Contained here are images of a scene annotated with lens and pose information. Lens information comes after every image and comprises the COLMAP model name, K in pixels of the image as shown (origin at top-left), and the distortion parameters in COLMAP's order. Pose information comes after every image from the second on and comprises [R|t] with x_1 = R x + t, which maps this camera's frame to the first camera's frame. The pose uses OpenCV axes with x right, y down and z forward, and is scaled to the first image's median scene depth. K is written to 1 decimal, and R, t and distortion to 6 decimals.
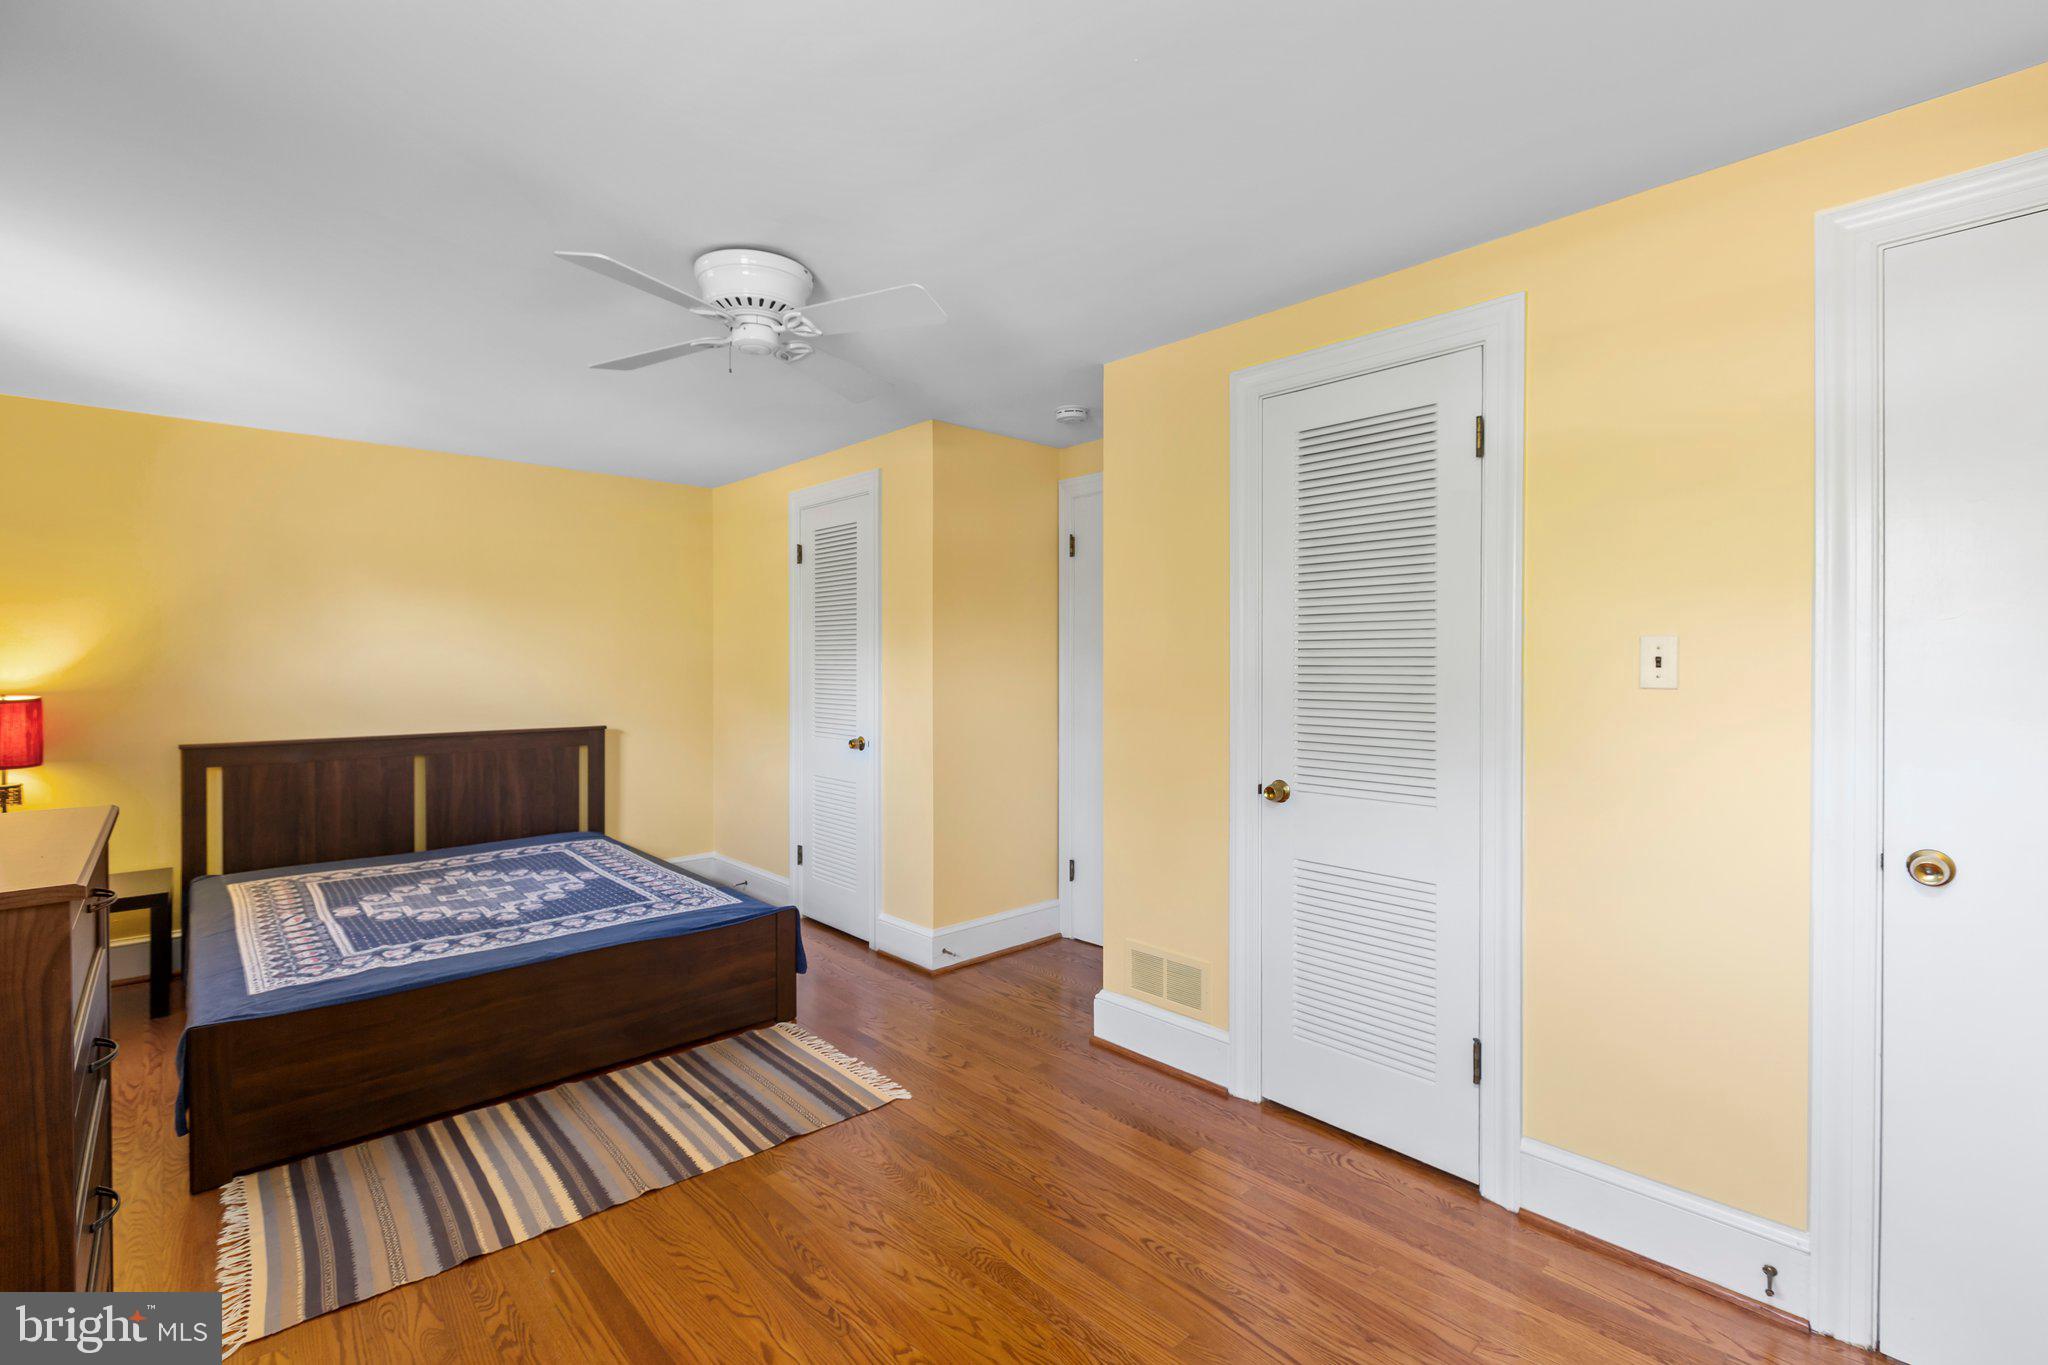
lens RADIAL K [[906.7, 0, 1029.3], [0, 906.7, 680.0], [0, 0, 1]] dist [-0.004161, -0.001537]
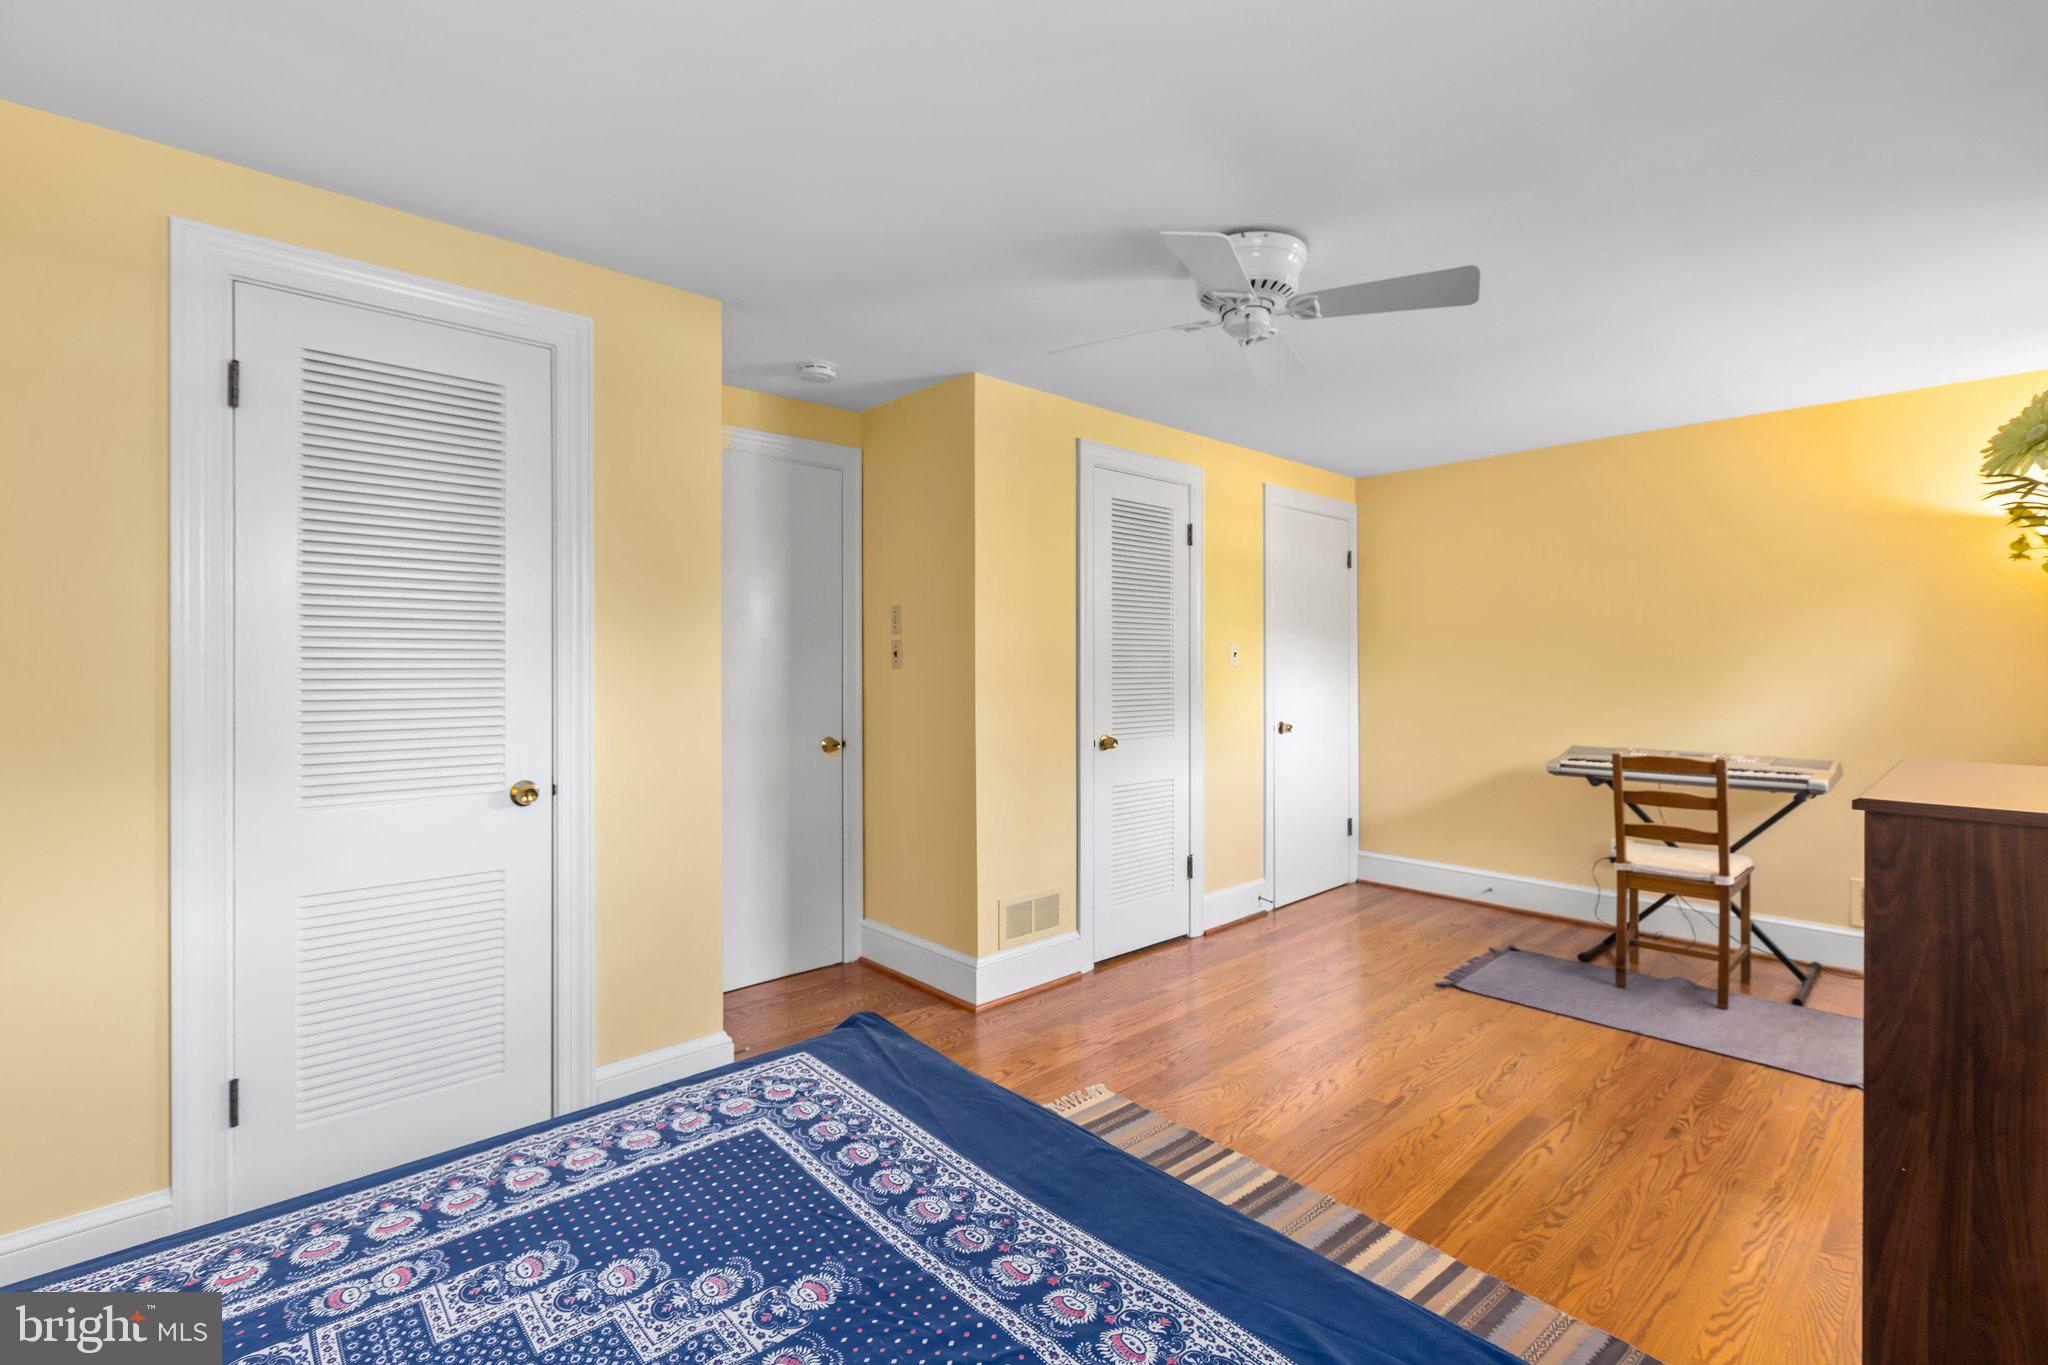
lens RADIAL K [[906.7, 0, 1026.7], [0, 906.7, 680.5], [0, 0, 1]] dist [-0.004161, -0.001537]
pose [[0.010221, -0.015479, 0.999828, -1.327910], [0.017939, 0.999722, 0.015294, -0.000837], [-0.999787, 0.017780, 0.010496, 1.259358]]
